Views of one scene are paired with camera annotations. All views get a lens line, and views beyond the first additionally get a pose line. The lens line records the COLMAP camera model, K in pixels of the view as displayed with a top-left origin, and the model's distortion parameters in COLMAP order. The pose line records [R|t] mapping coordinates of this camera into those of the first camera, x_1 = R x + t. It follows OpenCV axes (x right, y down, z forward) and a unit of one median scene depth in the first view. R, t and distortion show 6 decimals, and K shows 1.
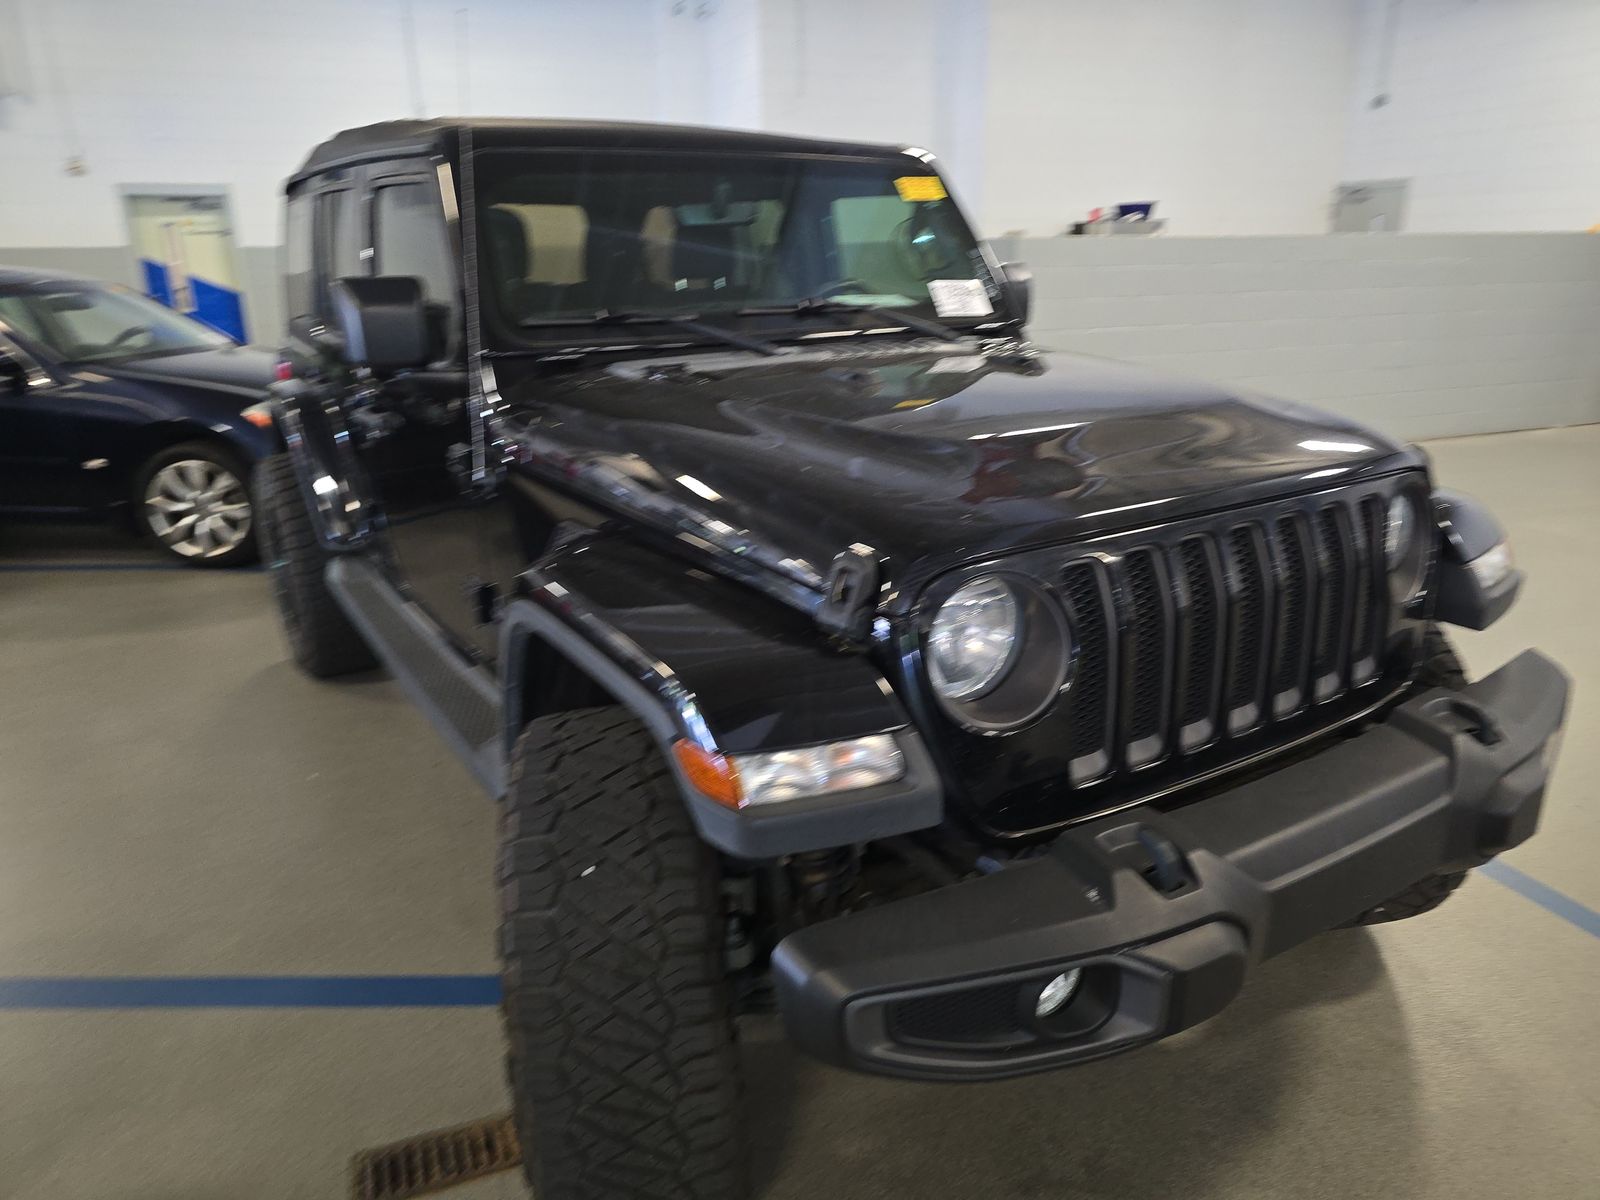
lens RADIAL K [[1082.3, 0, 795.1], [0, 1082.3, 600.2], [0, 0, 1]] dist [0.011997, -0.010492]
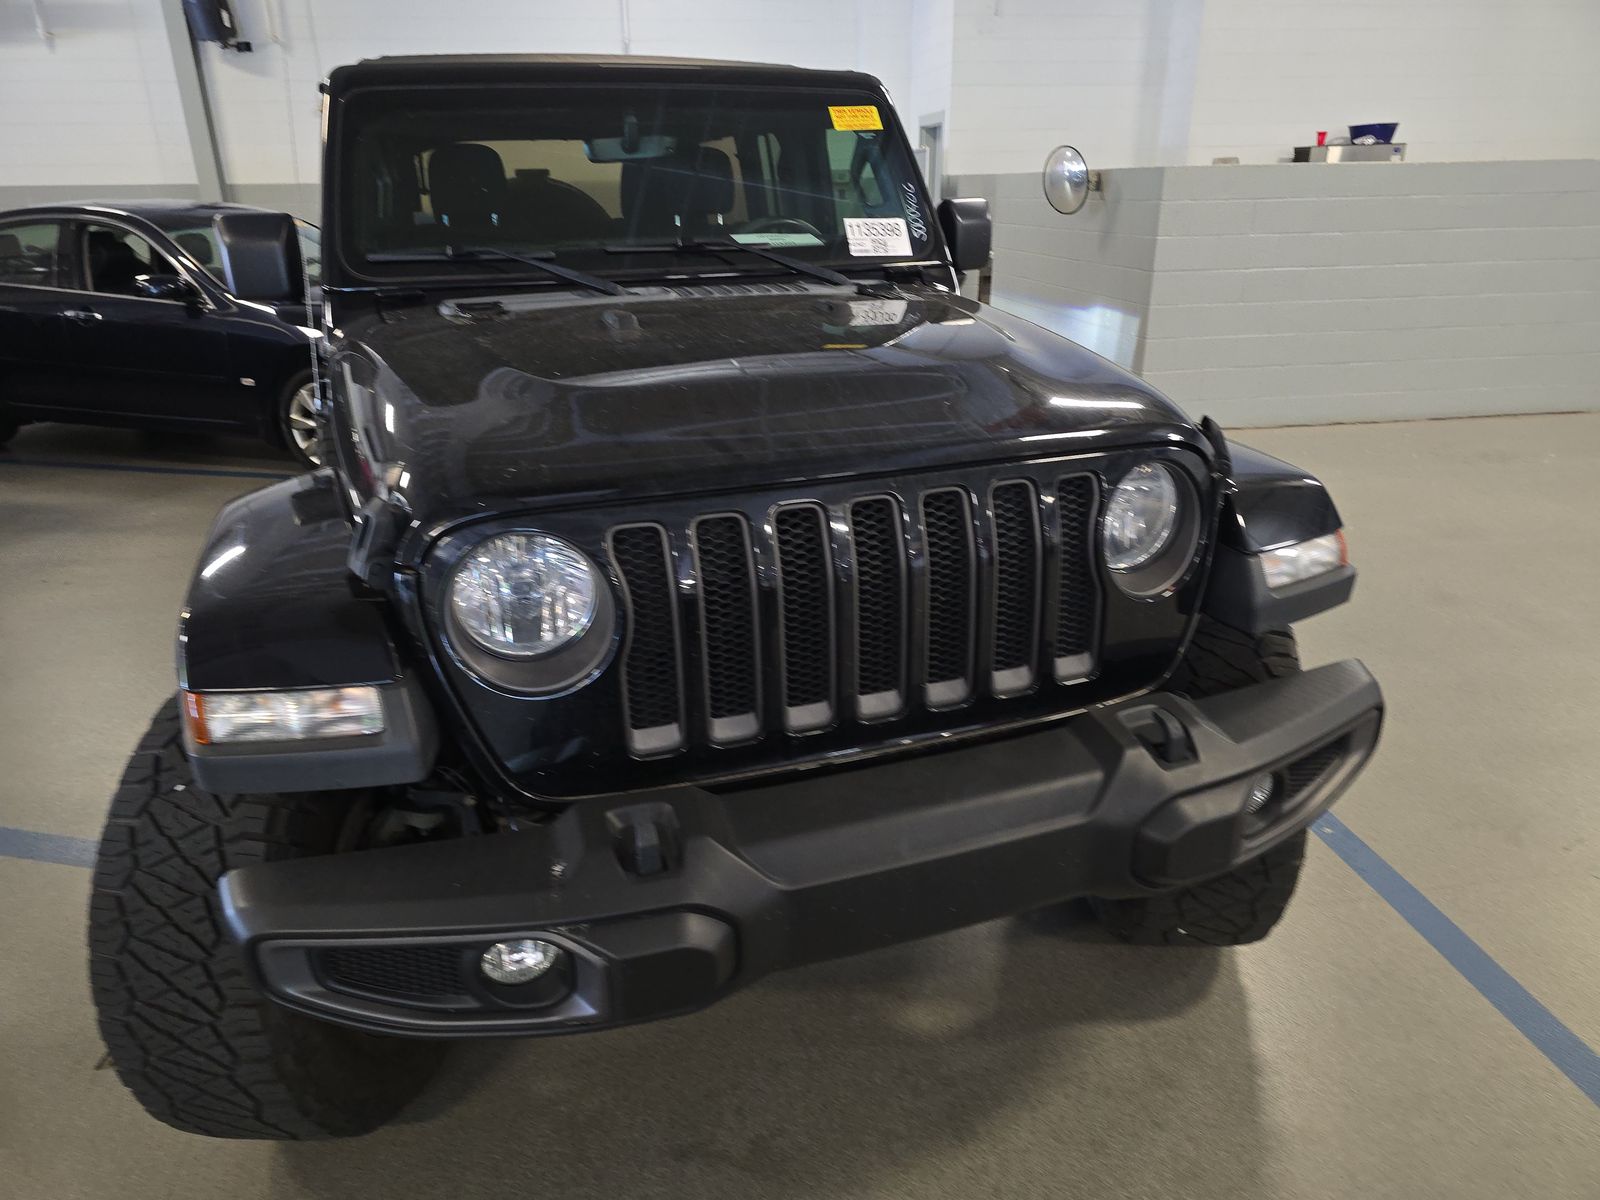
lens RADIAL K [[1082.3, 0, 804.8], [0, 1082.3, 598.8], [0, 0, 1]] dist [0.011997, -0.010492]
pose [[0.974501, 0.076557, -0.210919, 0.374630], [-0.064480, 0.995893, 0.063564, -0.025567], [0.214919, -0.048343, 0.975435, 0.062904]]
